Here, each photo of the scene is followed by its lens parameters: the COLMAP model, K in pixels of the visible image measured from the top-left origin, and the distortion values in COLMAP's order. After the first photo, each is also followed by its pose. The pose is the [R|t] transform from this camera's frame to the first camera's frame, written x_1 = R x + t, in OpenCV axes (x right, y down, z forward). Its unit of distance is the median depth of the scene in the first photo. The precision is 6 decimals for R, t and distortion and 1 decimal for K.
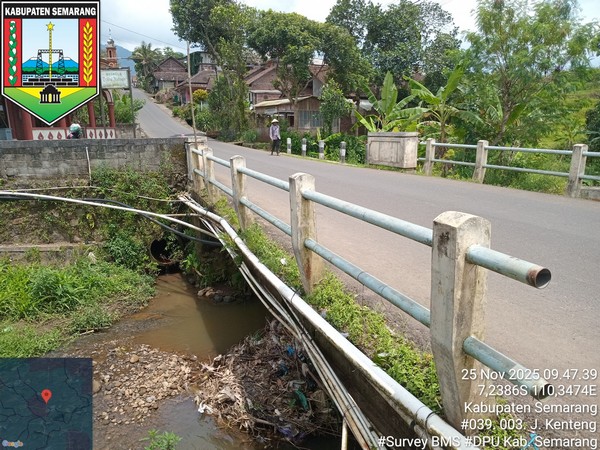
lens RADIAL K [[446.4, 0, 300.0], [0, 446.4, 225.0], [0, 0, 1]] dist [0.059135, -0.107763]
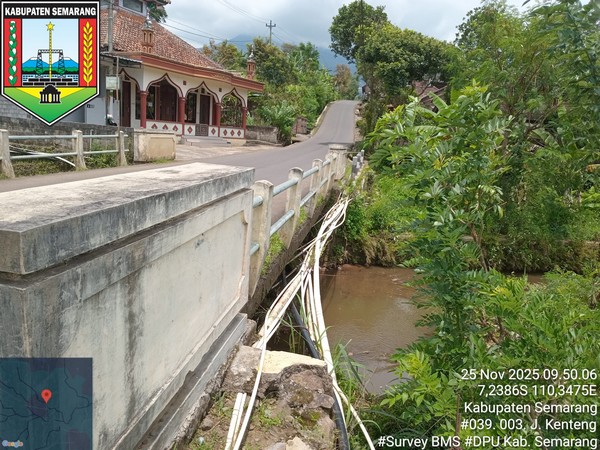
lens RADIAL K [[446.4, 0, 300.0], [0, 446.4, 225.0], [0, 0, 1]] dist [0.059135, -0.107763]
pose [[0.859376, 0.182130, -0.477809, 0.372383], [-0.197331, 0.980159, 0.018699, -0.016198], [0.471734, 0.078217, 0.878265, 0.041424]]
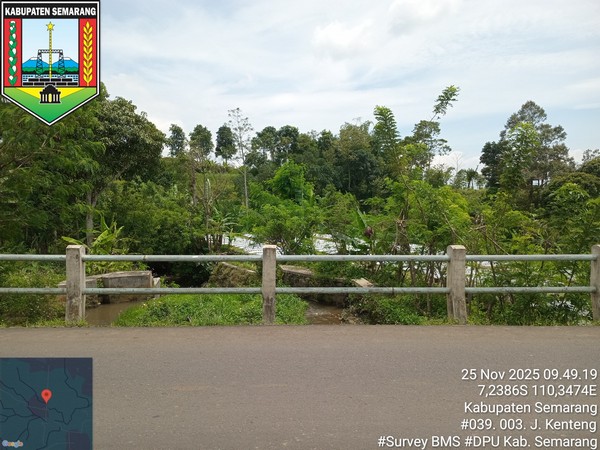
lens RADIAL K [[442.5, 0, 300.0], [0, 442.5, 225.0], [0, 0, 1]] dist [0.127009, -0.317896]
pose [[0.341687, -0.041728, 0.938887, -0.002152], [0.198811, 0.979614, -0.028814, -0.061640], [-0.918544, 0.196507, 0.343018, 0.243137]]
